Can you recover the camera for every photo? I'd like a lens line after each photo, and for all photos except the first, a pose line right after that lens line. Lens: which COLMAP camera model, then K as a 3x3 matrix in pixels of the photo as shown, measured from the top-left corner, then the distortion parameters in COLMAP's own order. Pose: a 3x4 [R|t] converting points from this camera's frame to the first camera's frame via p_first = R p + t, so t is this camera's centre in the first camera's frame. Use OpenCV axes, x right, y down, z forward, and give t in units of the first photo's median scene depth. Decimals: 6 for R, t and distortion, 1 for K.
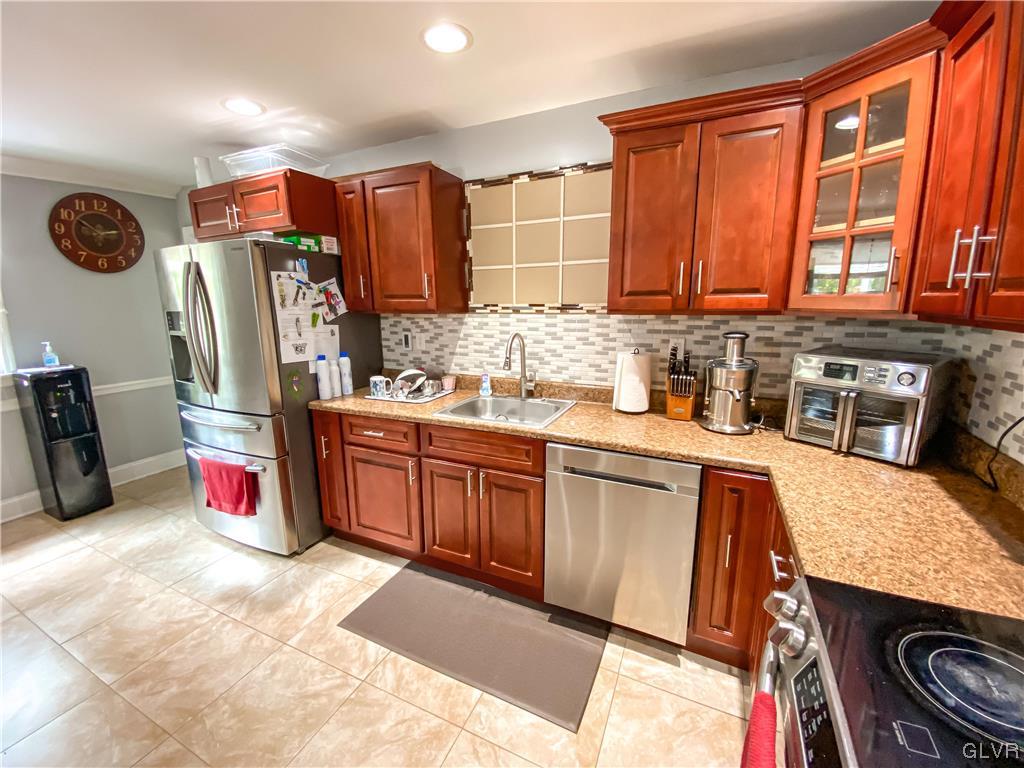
lens RADIAL K [[420.8, 0, 515.6], [0, 420.8, 386.7], [0, 0, 1]] dist [0.022934, -0.023697]
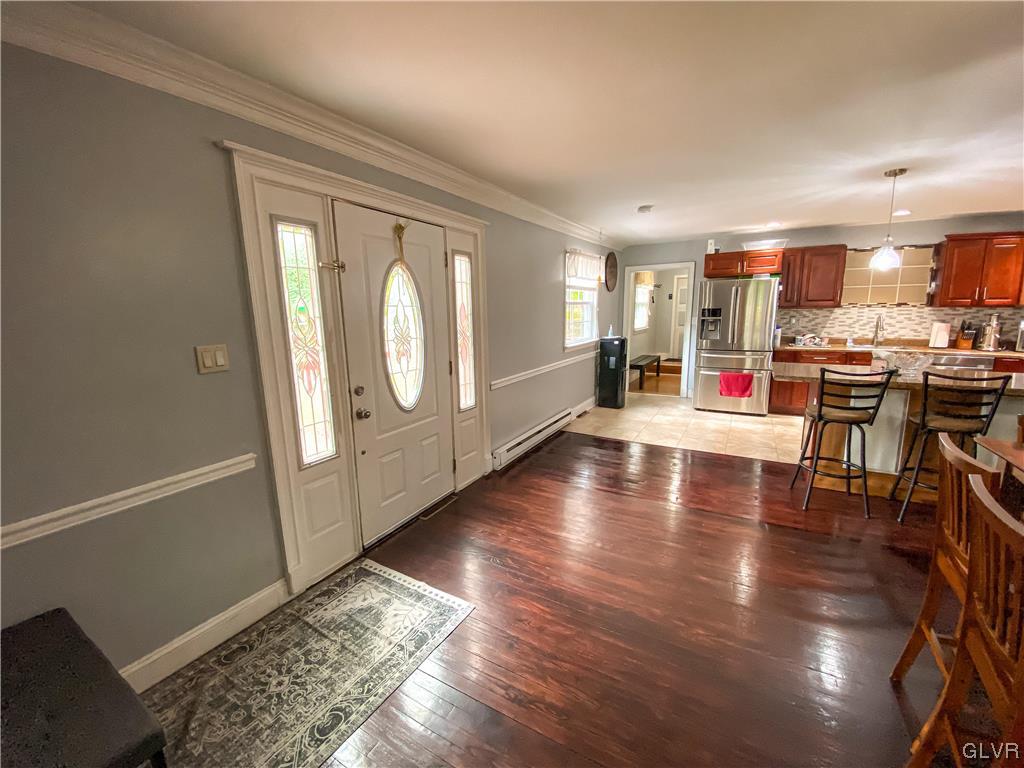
lens RADIAL K [[420.8, 0, 515.6], [0, 420.8, 386.7], [0, 0, 1]] dist [0.022934, -0.023697]
pose [[0.996613, 0.003683, -0.082154, -1.732577], [-0.004597, 0.999930, -0.010930, 0.286215], [0.082108, 0.011271, 0.996560, -1.415007]]
